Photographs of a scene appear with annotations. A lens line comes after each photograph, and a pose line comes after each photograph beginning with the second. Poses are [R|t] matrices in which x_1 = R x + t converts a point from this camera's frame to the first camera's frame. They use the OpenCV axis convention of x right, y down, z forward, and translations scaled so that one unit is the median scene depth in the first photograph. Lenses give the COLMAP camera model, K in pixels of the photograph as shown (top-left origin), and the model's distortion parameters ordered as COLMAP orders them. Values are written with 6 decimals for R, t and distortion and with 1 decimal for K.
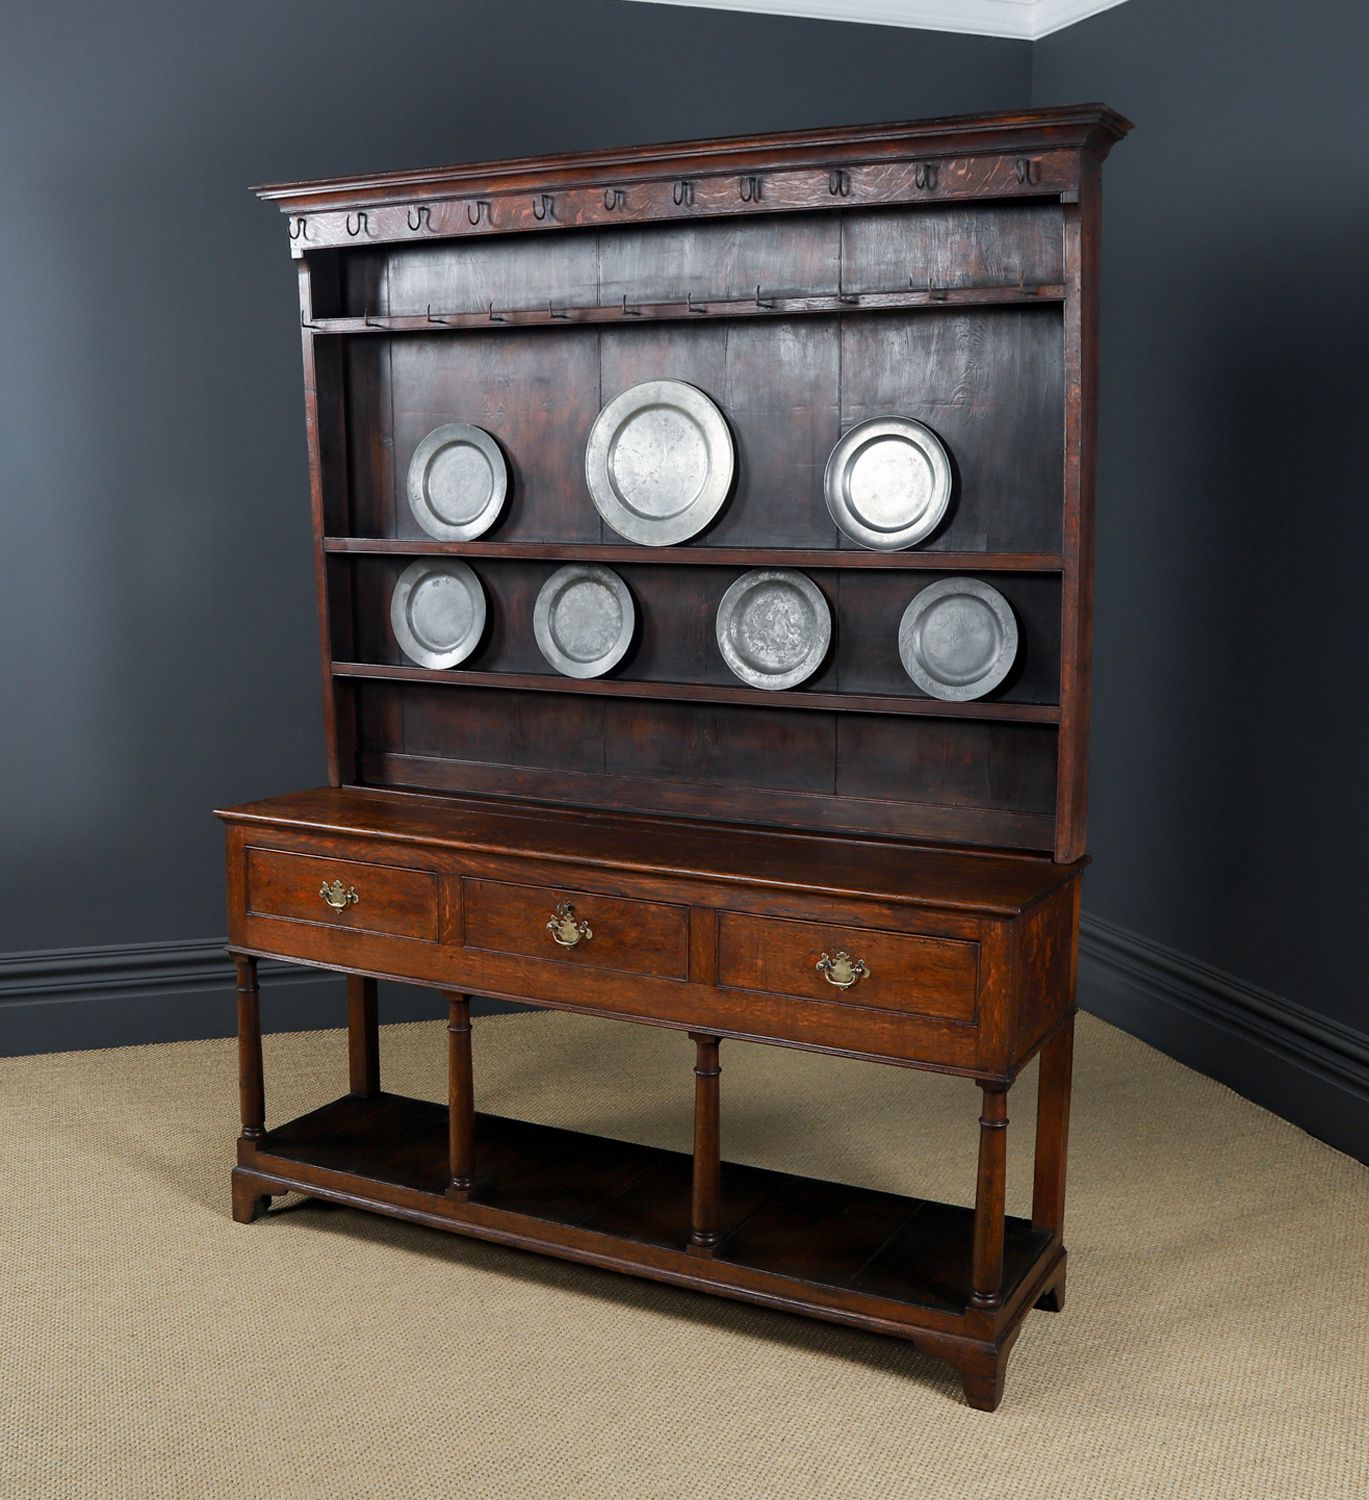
lens RADIAL K [[1739.7, 0, 685.5], [0, 1739.7, 777.2], [0, 0, 1]] dist [-0.104818, 0.026791]
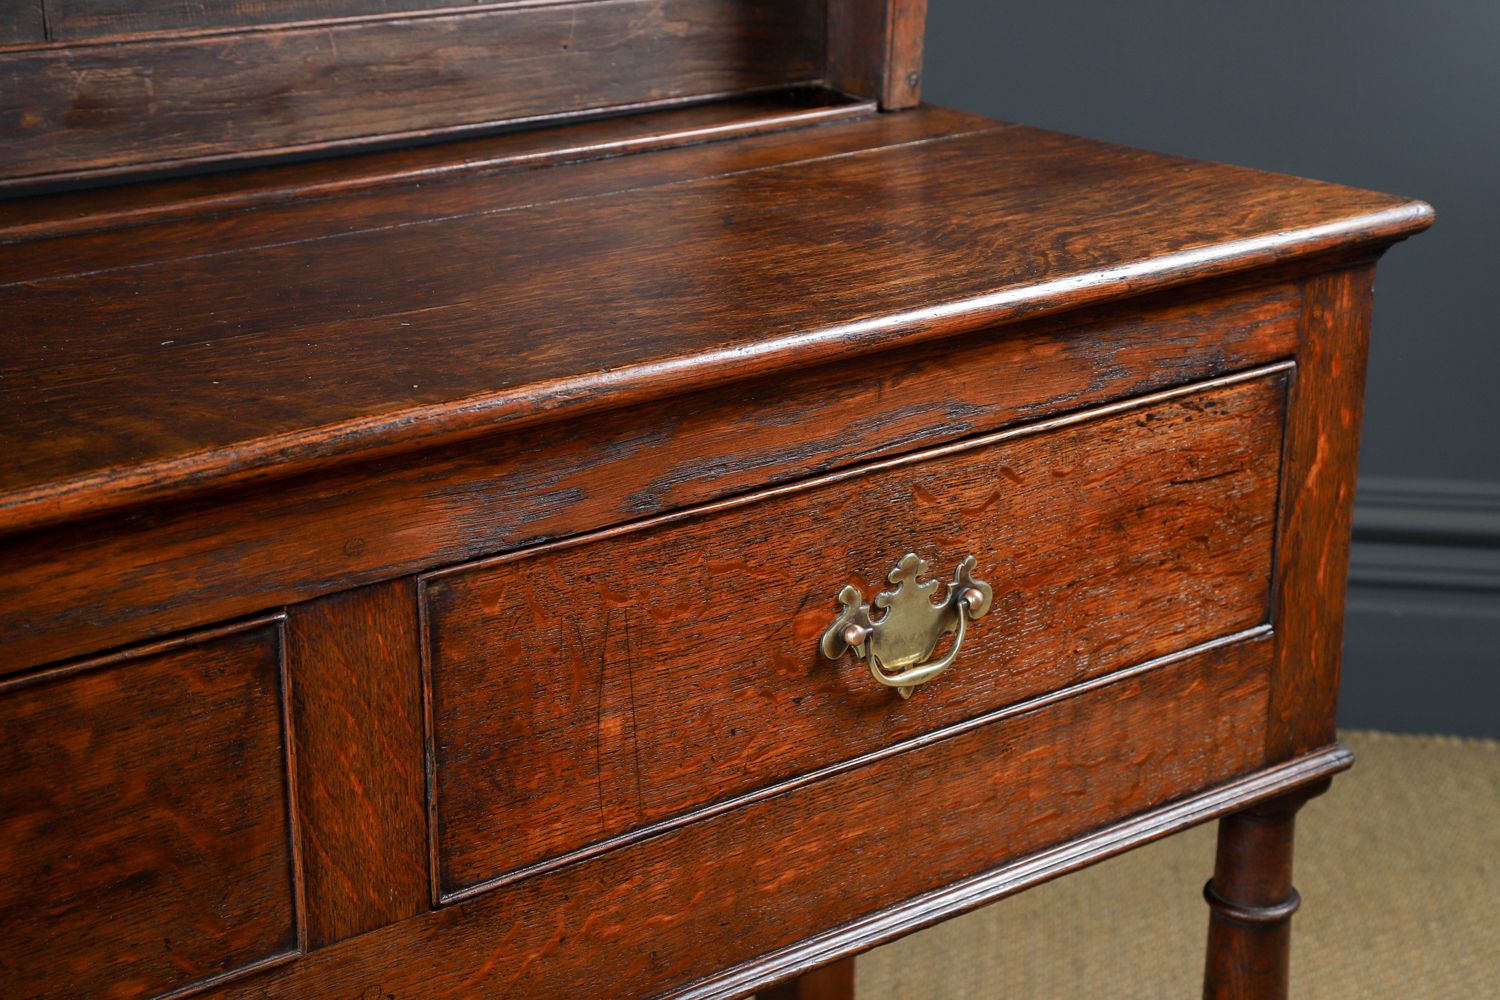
lens RADIAL K [[2421.8, 0, 750.0], [0, 2421.8, 500.0], [0, 0, 1]] dist [0.177752, 0.027509]
pose [[0.435372, -0.303089, 0.847696, -0.200807], [0.154739, 0.952802, 0.261196, -0.004465], [-0.886852, 0.017454, 0.461723, 0.769673]]
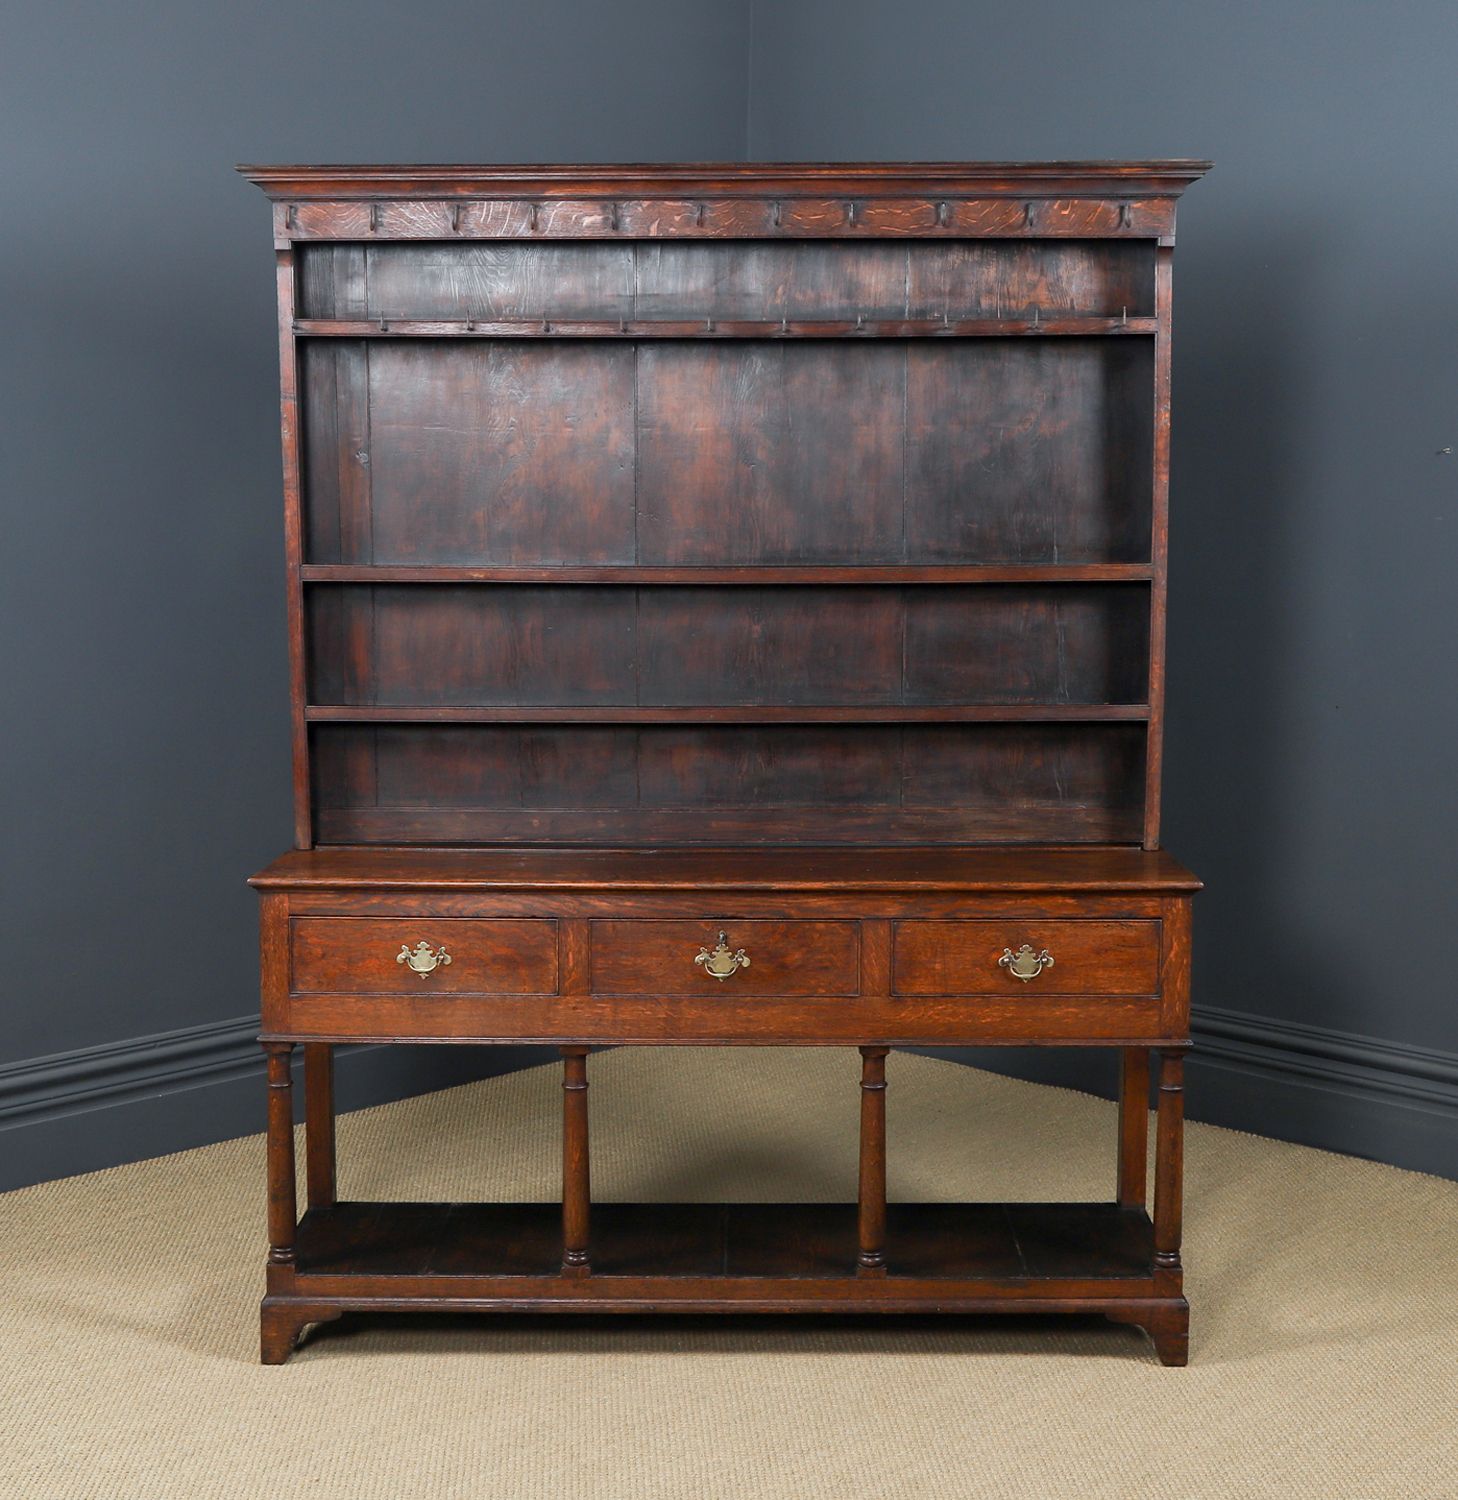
lens RADIAL K [[2258.4, 0, 729.0], [0, 2258.4, 750.0], [0, 0, 1]] dist [-0.020142, -0.006196]
pose [[0.892763, -0.056603, 0.446957, -0.607577], [0.080503, 0.996152, -0.034644, 0.014344], [-0.443277, 0.066910, 0.893884, -0.135278]]
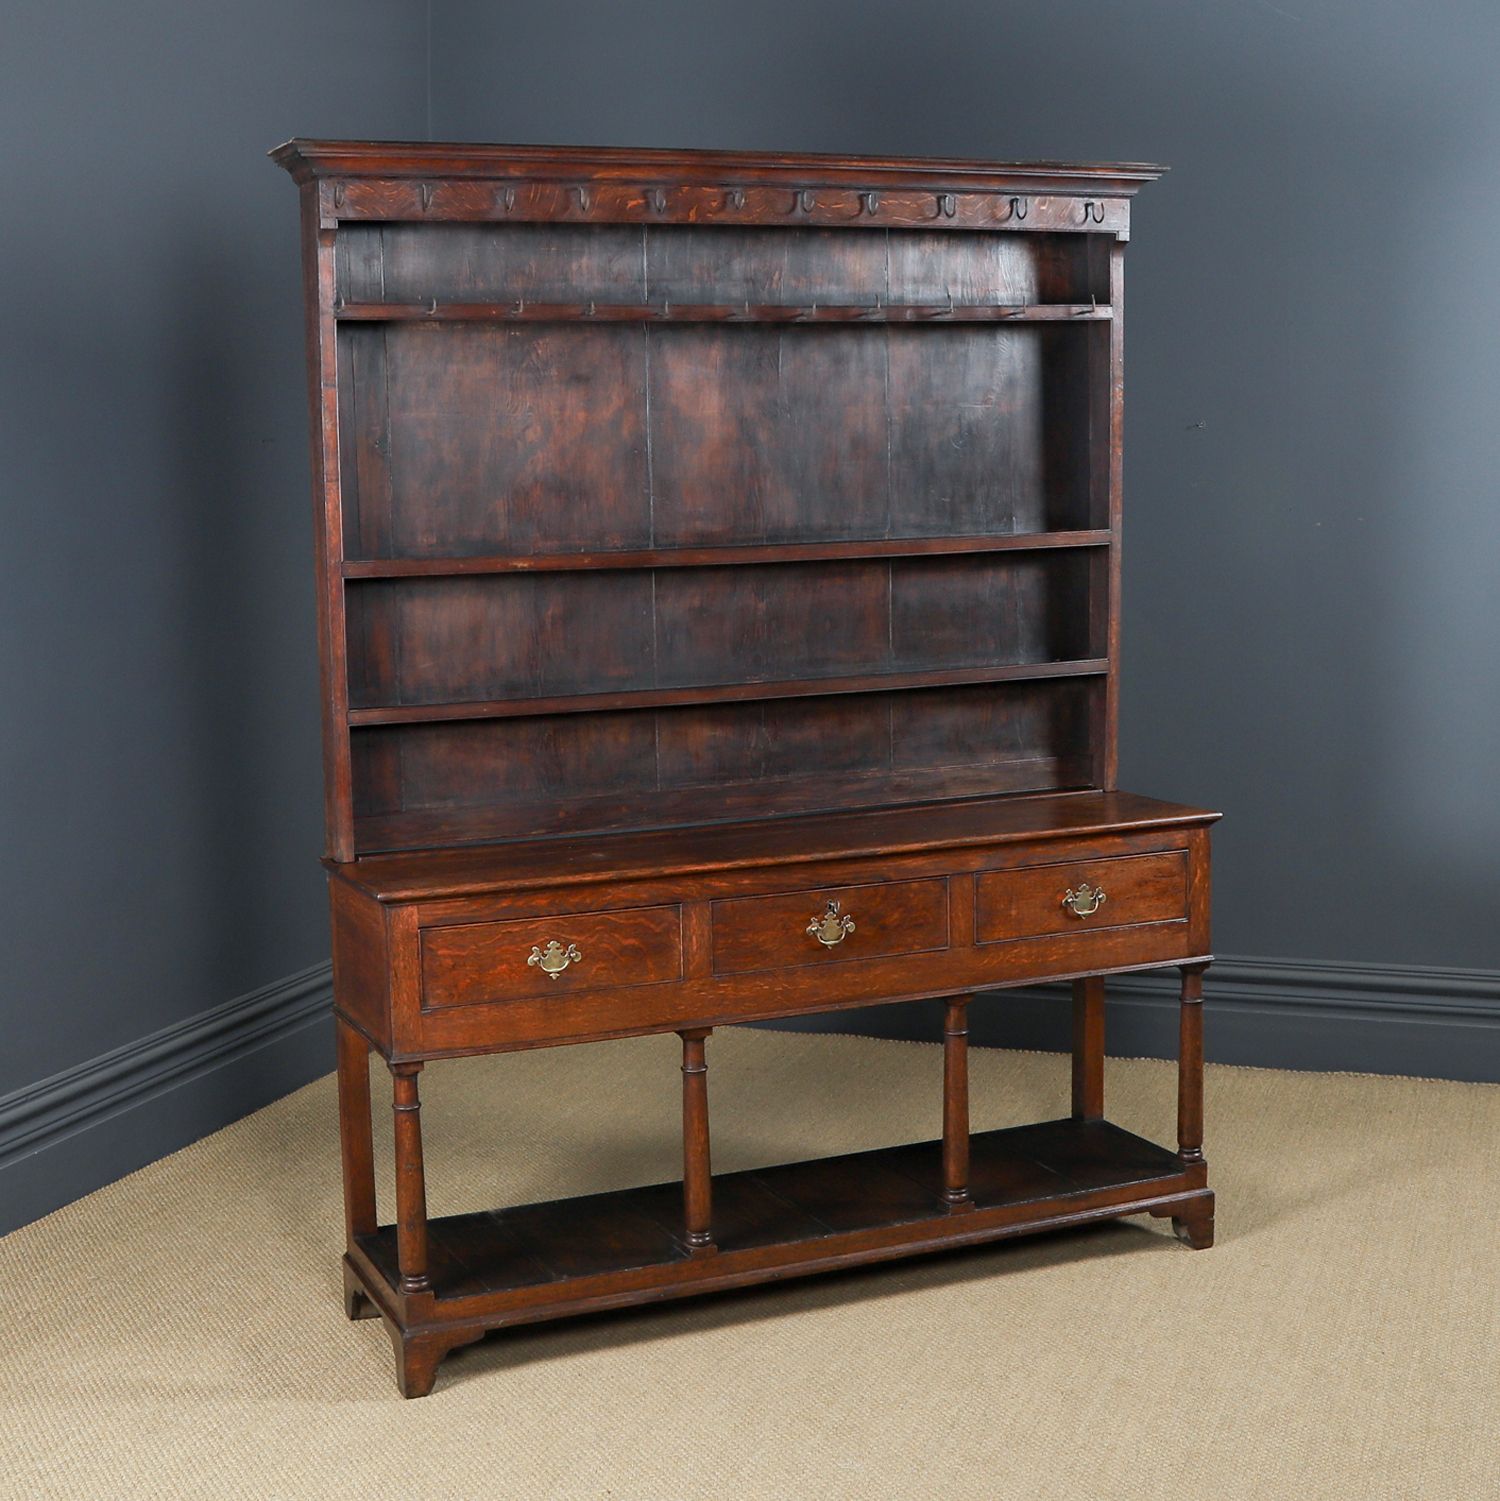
lens RADIAL K [[2229.6, 0, 716.8], [0, 2229.6, 753.1], [0, 0, 1]] dist [-0.092038, 0.061589]
pose [[0.639898, -0.118470, 0.759273, -1.044212], [0.157092, 0.987346, 0.021663, -0.048247], [-0.752231, 0.105413, 0.650412, 0.202298]]
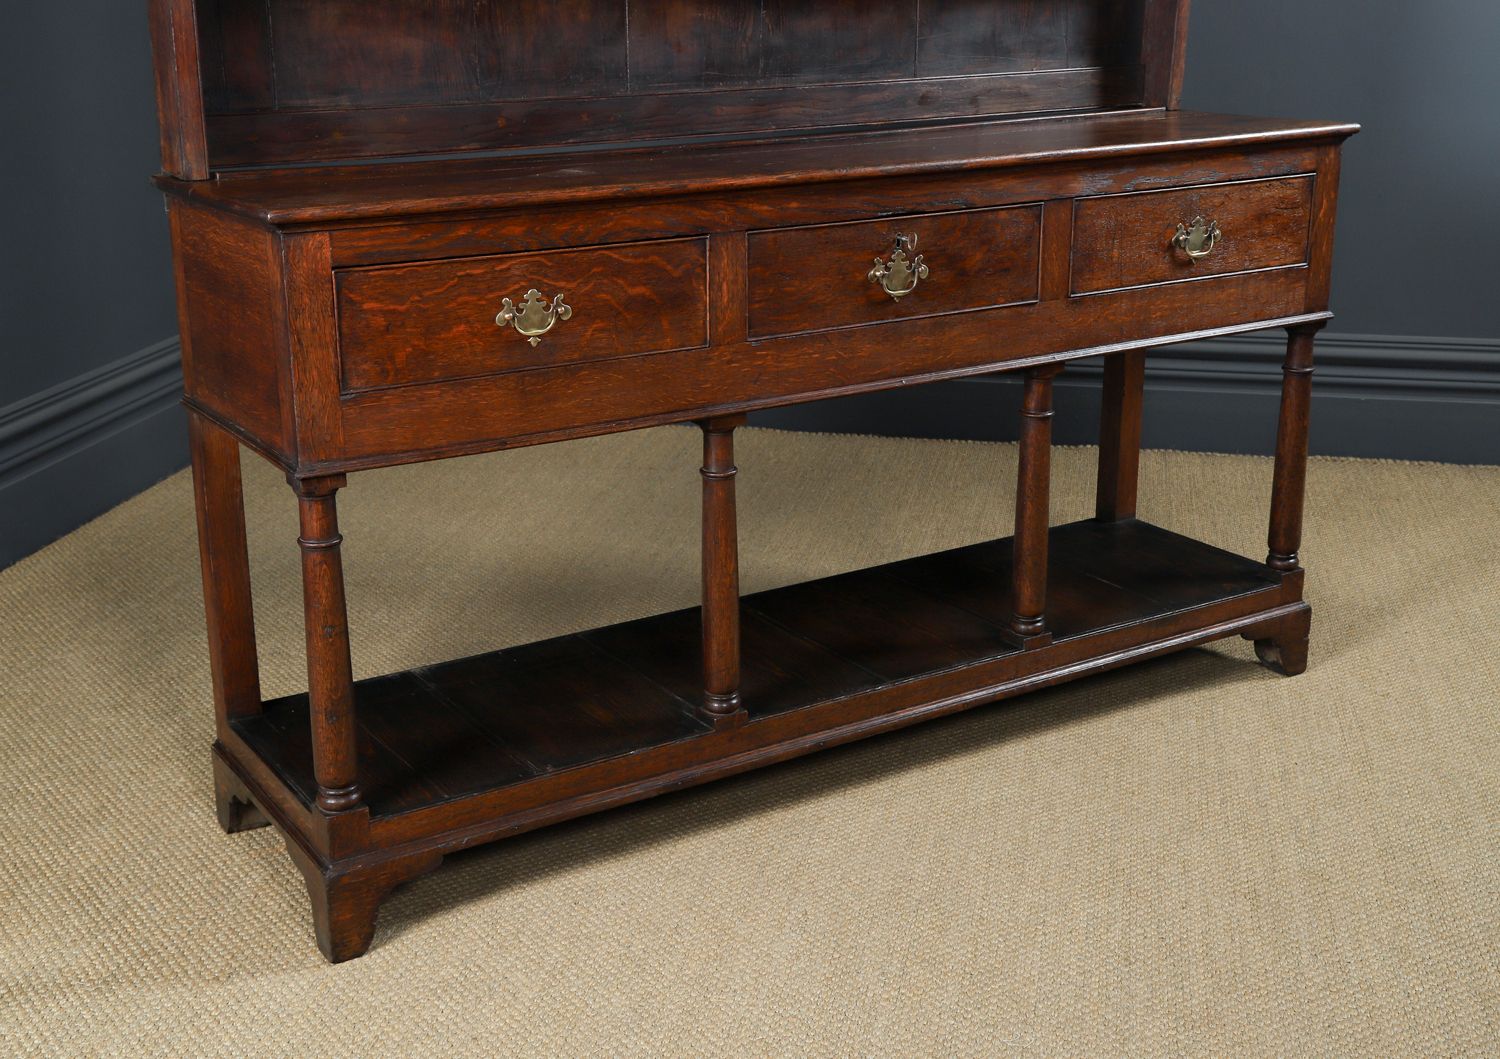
lens RADIAL K [[1849.9, 0, 739.1], [0, 1849.9, 491.8], [0, 0, 1]] dist [0.029631, 0.103696]
pose [[0.507435, -0.251923, 0.824042, -0.737817], [0.155407, 0.967383, 0.200047, 0.011691], [-0.847560, 0.026551, 0.530034, 0.637940]]
